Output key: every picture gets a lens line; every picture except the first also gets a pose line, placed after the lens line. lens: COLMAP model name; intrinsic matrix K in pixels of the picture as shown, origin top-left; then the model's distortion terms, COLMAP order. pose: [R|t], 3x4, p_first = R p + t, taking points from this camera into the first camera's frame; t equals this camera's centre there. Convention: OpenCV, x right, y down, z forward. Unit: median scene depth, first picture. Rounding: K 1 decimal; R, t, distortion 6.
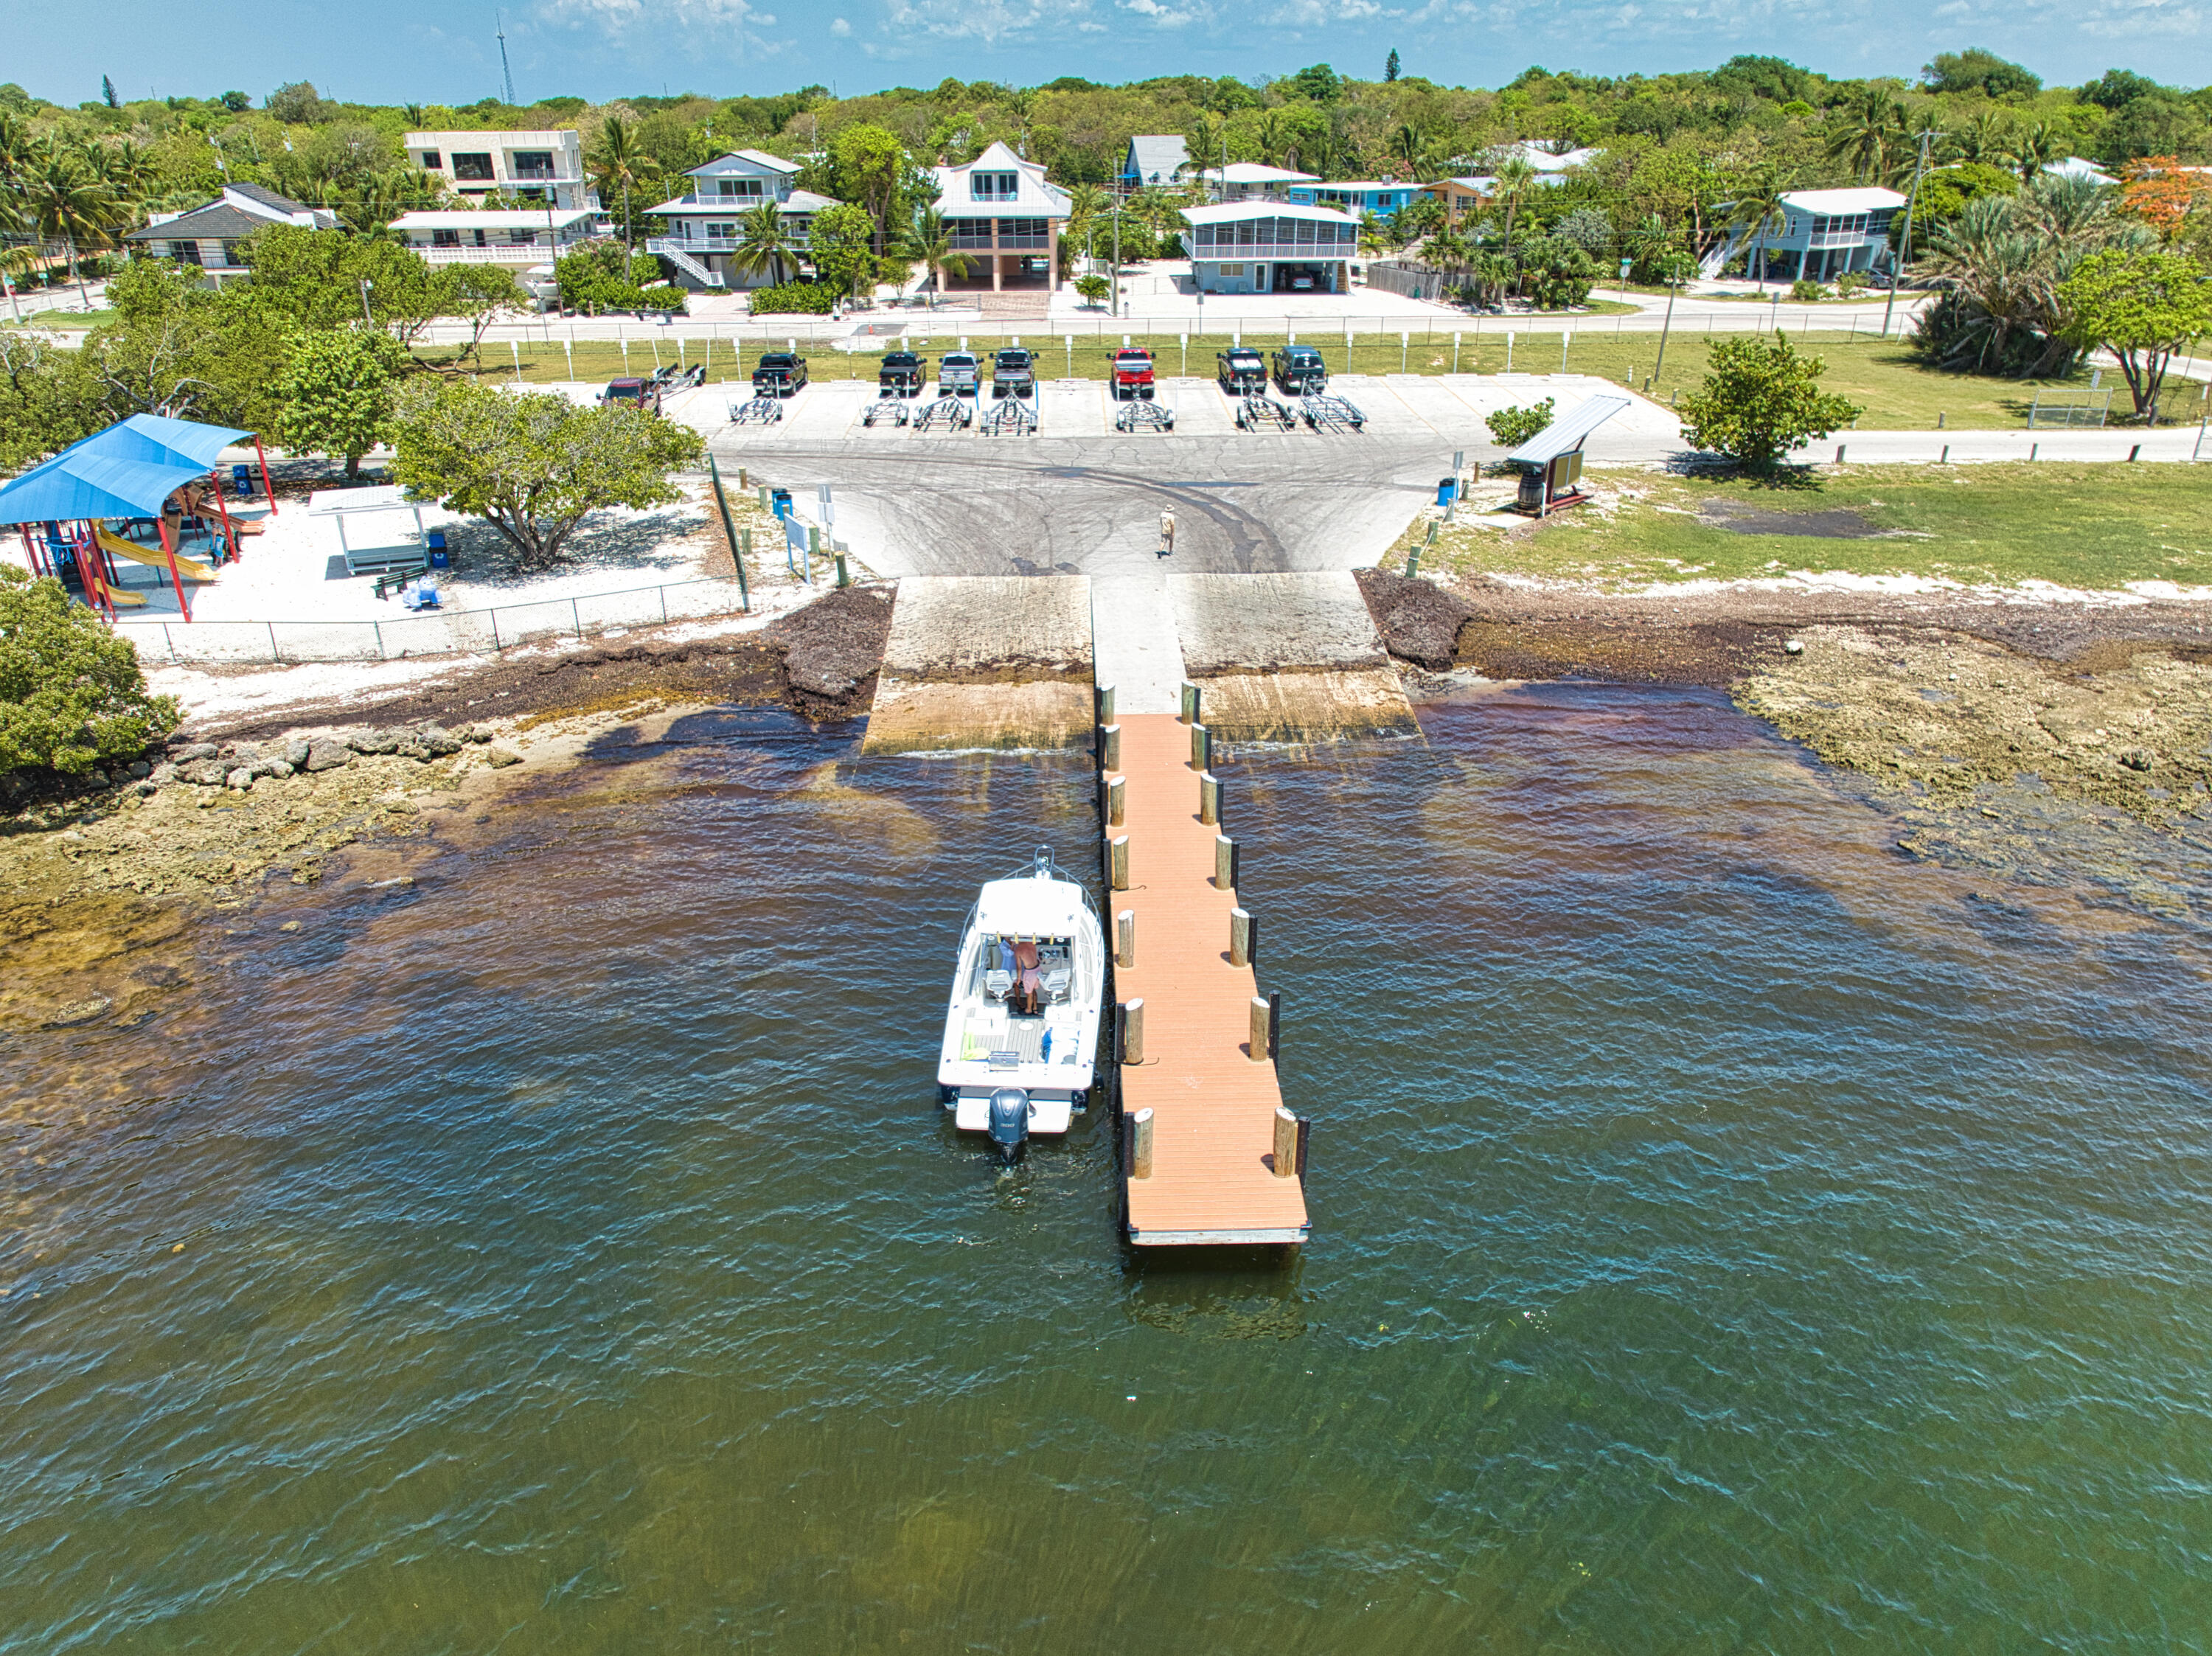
lens RADIAL K [[1228.8, 0, 1106.0], [0, 1228.8, 828.0], [0, 0, 1]] dist [-0.001324, -0.002718]
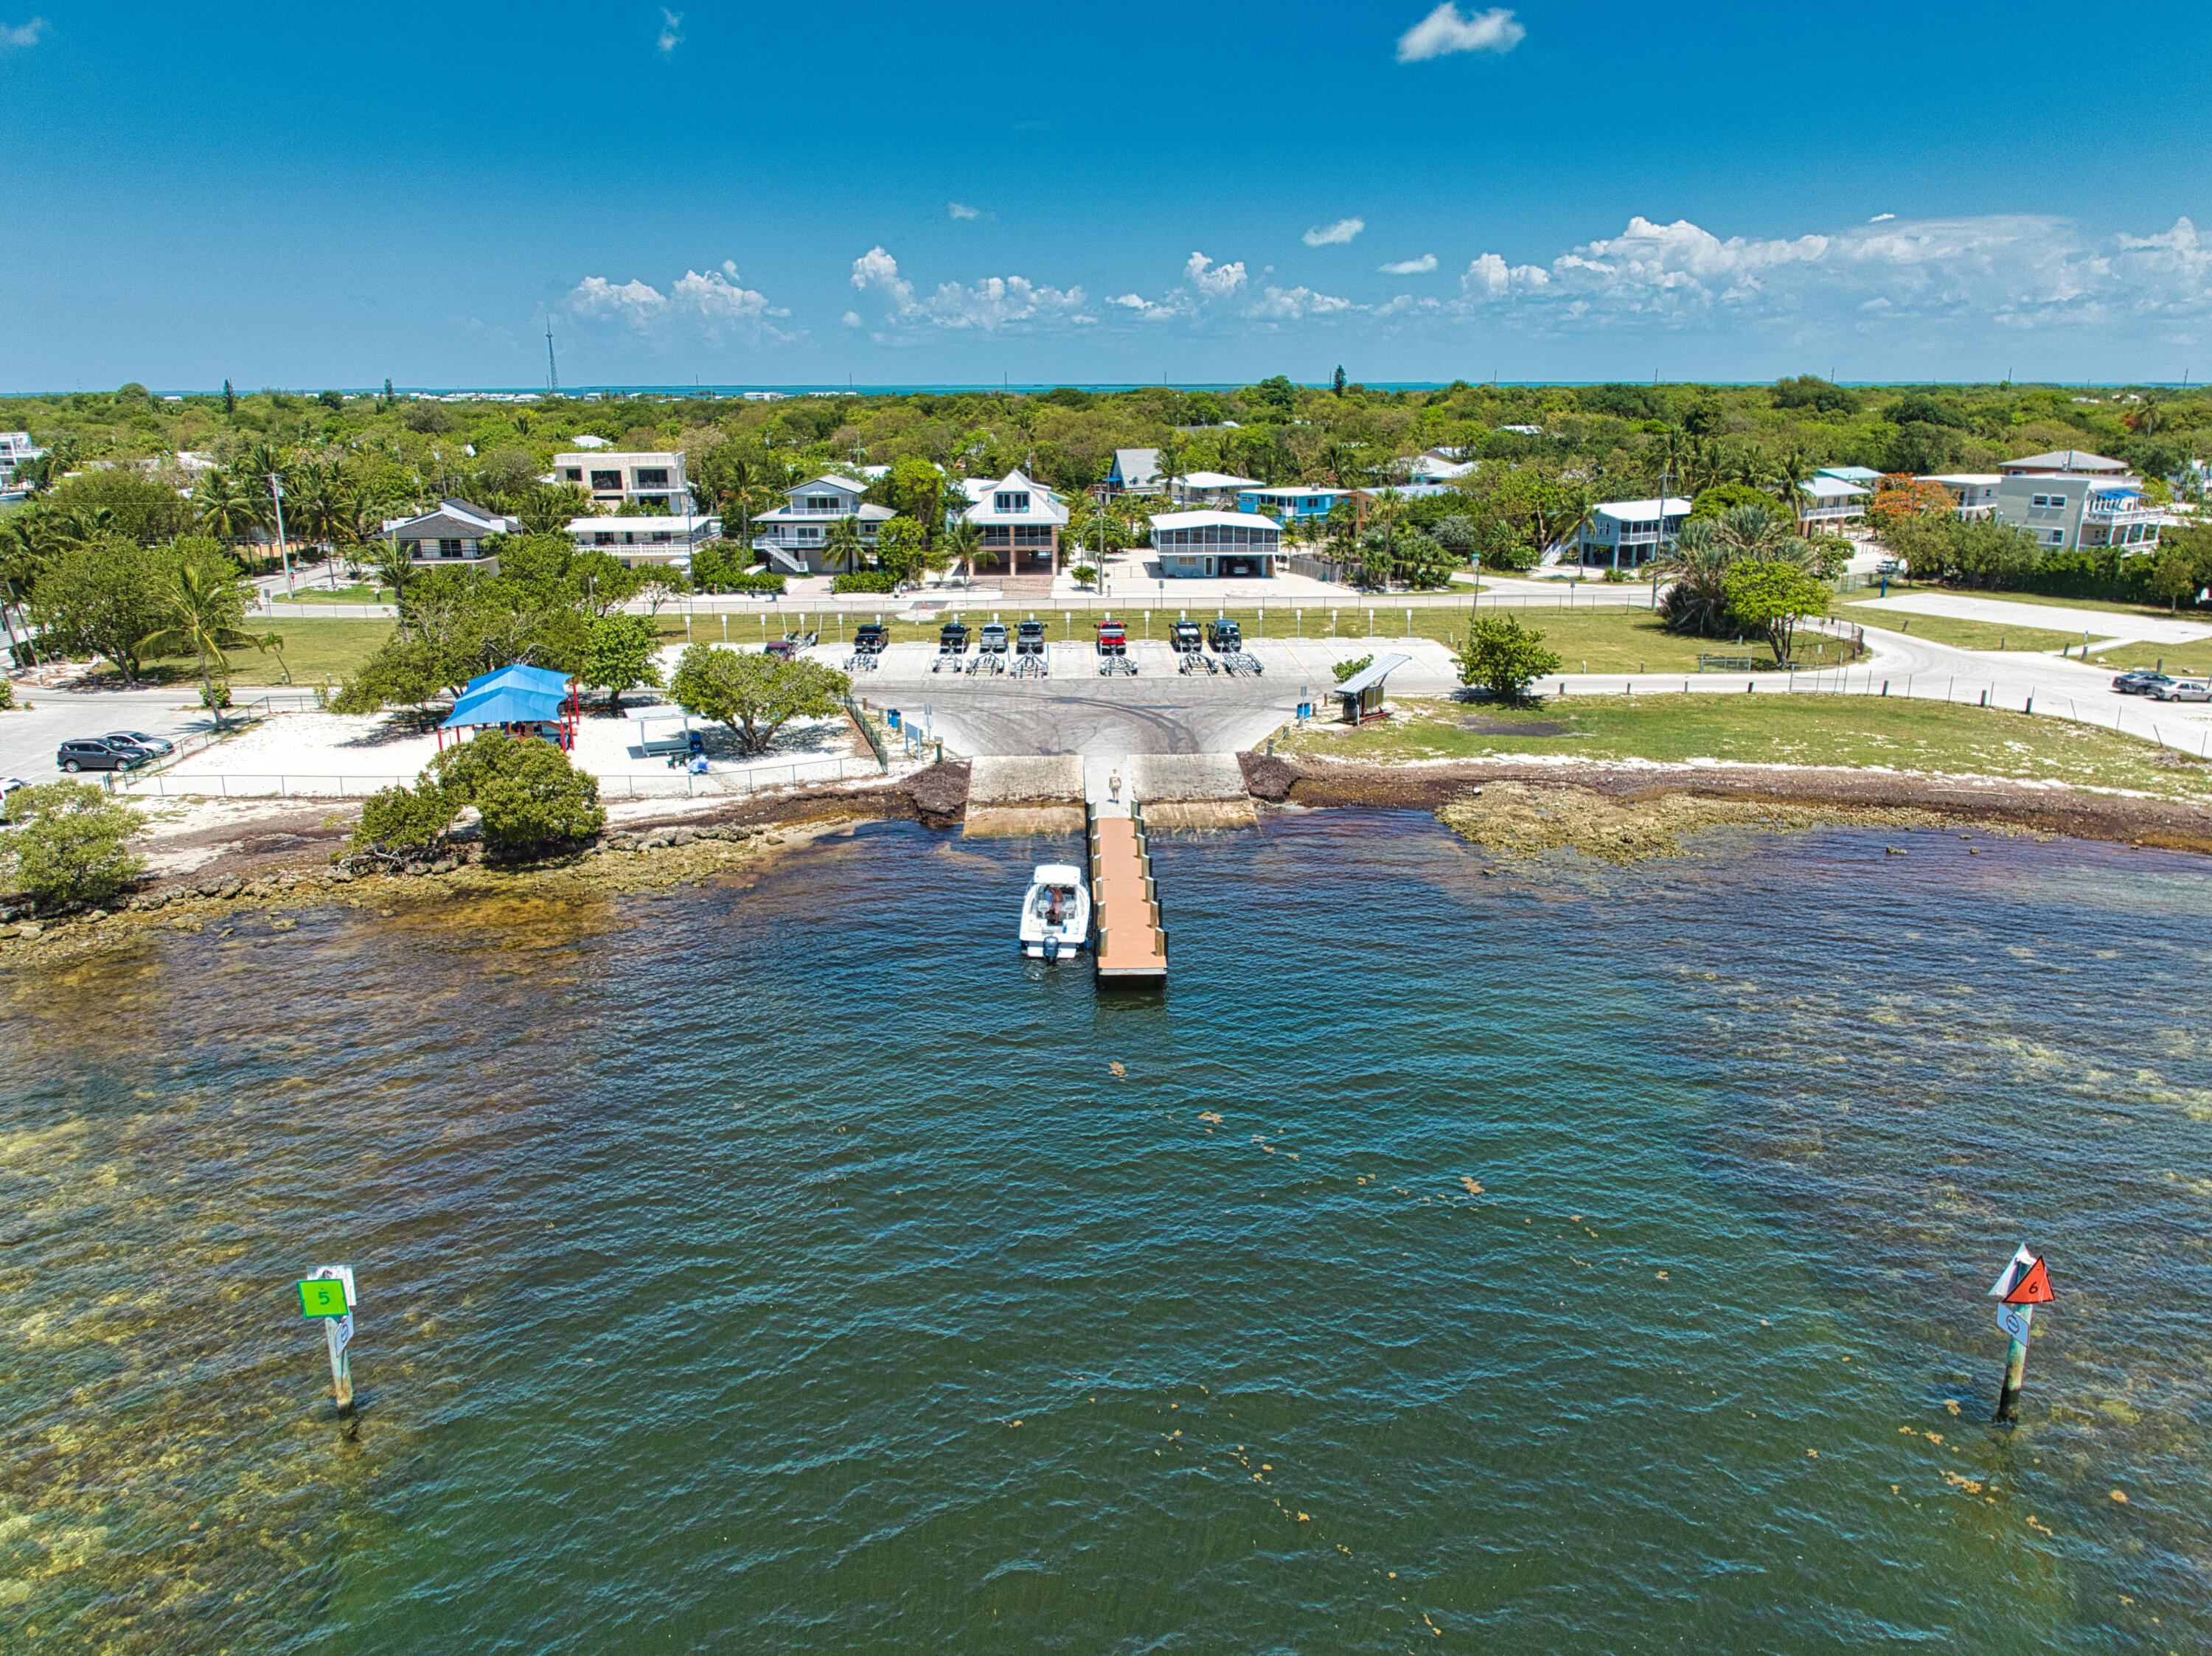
lens RADIAL K [[1548.2, 0, 1106.0], [0, 1548.2, 828.0], [0, 0, 1]] dist [-0.002632, -0.000413]
pose [[0.999991, -0.001108, 0.003991, 0.007512], [0.001931, 0.977168, -0.212458, 0.249791], [-0.003665, 0.212464, 0.977162, -0.773475]]
